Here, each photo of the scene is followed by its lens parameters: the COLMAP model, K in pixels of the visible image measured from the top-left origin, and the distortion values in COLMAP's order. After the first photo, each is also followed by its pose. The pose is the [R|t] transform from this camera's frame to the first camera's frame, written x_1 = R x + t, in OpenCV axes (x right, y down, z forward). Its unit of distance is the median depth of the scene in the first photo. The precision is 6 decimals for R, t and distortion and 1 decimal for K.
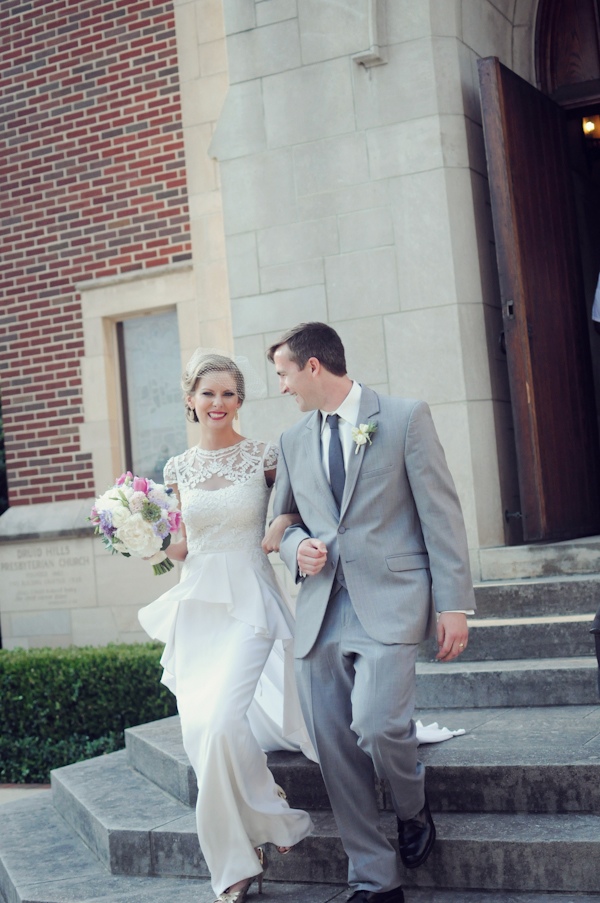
lens RADIAL K [[1382.1, 0, 300.0], [0, 1382.1, 451.5], [0, 0, 1]] dist [-0.157739, 0.077999]
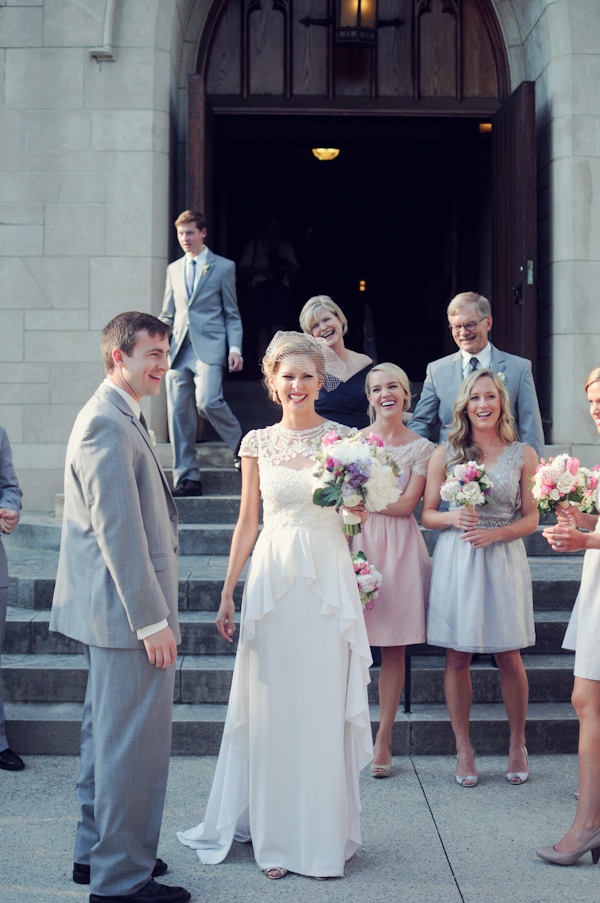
lens RADIAL K [[1382.1, 0, 300.0], [0, 1382.1, 451.5], [0, 0, 1]] dist [-0.157739, 0.077999]
pose [[0.876147, 0.078189, 0.475660, -0.367692], [-0.104471, 0.994104, 0.029020, 0.024474], [-0.470587, -0.075119, 0.879150, -0.232892]]
